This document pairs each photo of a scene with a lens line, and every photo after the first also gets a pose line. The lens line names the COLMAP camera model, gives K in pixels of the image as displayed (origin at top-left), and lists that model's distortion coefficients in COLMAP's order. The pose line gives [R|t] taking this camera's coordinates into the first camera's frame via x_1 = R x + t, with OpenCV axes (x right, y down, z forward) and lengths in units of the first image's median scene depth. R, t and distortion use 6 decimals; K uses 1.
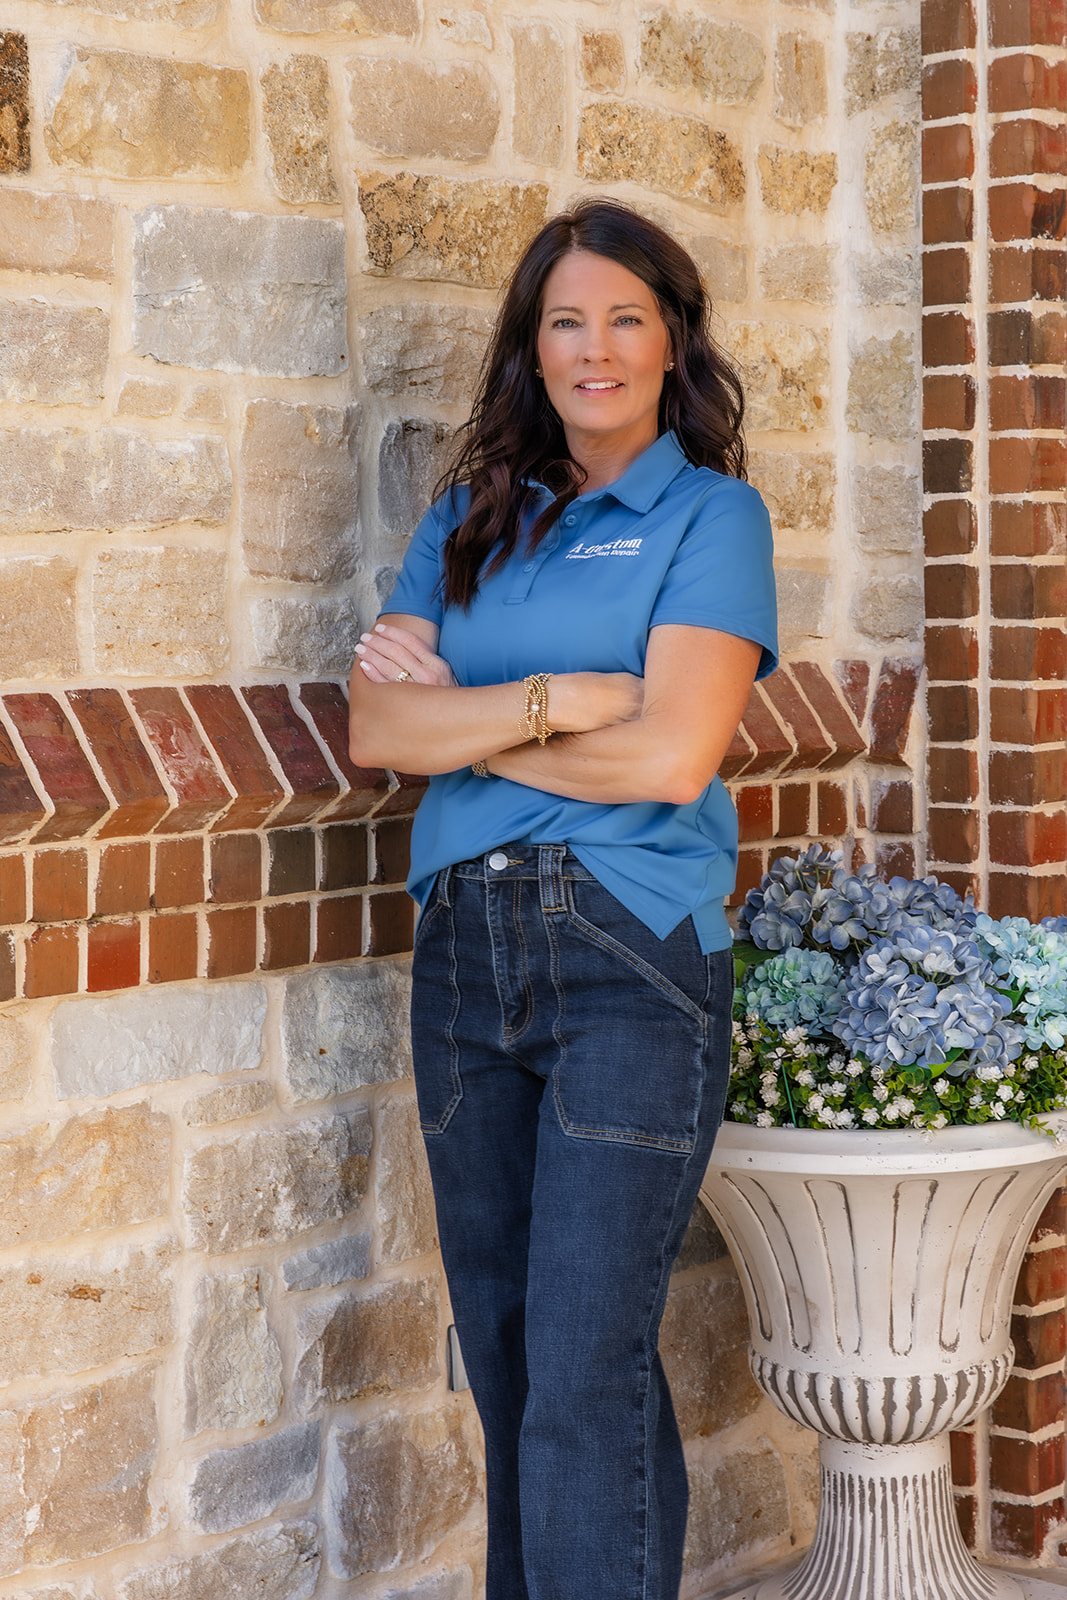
lens RADIAL K [[2638.1, 0, 532.9], [0, 2638.1, 793.9], [0, 0, 1]] dist [-0.012191, 0.000000]
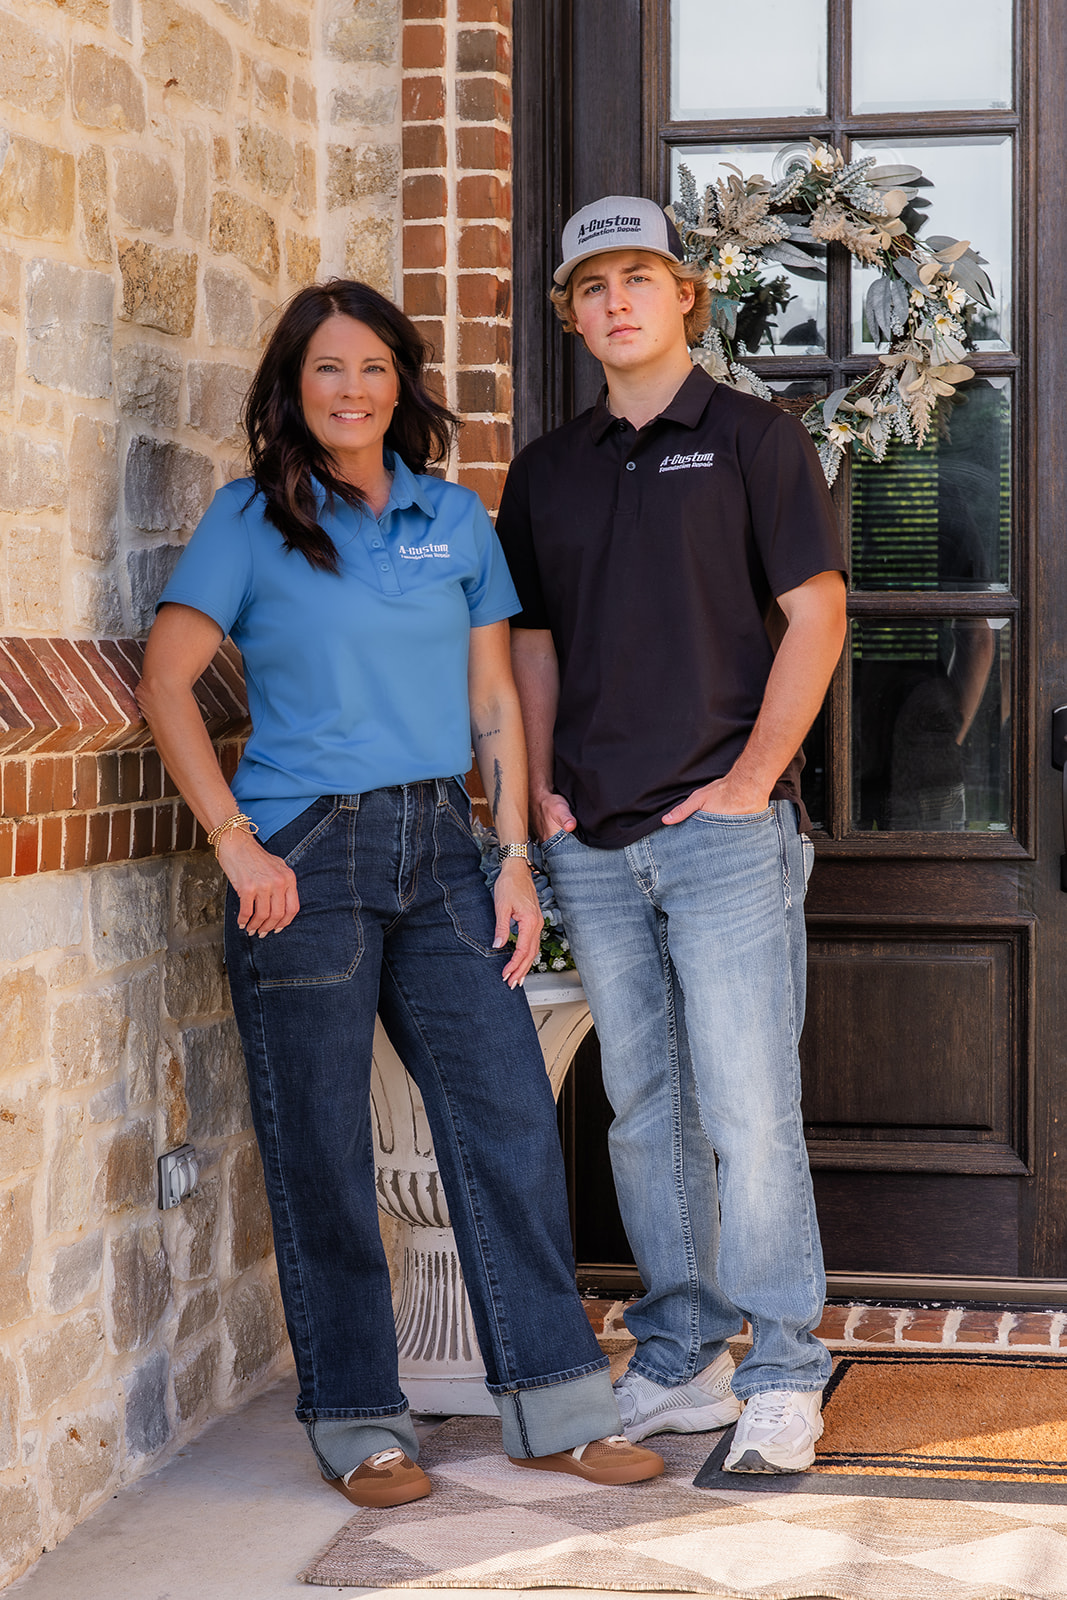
lens RADIAL K [[2494.5, 0, 533.3], [0, 2494.5, 802.2], [0, 0, 1]] dist [-0.023728, 0.000000]
pose [[0.914347, -0.016377, 0.404601, -0.371074], [0.018349, 0.999831, -0.000997, 0.039580], [-0.404516, 0.008336, 0.914493, -0.171020]]
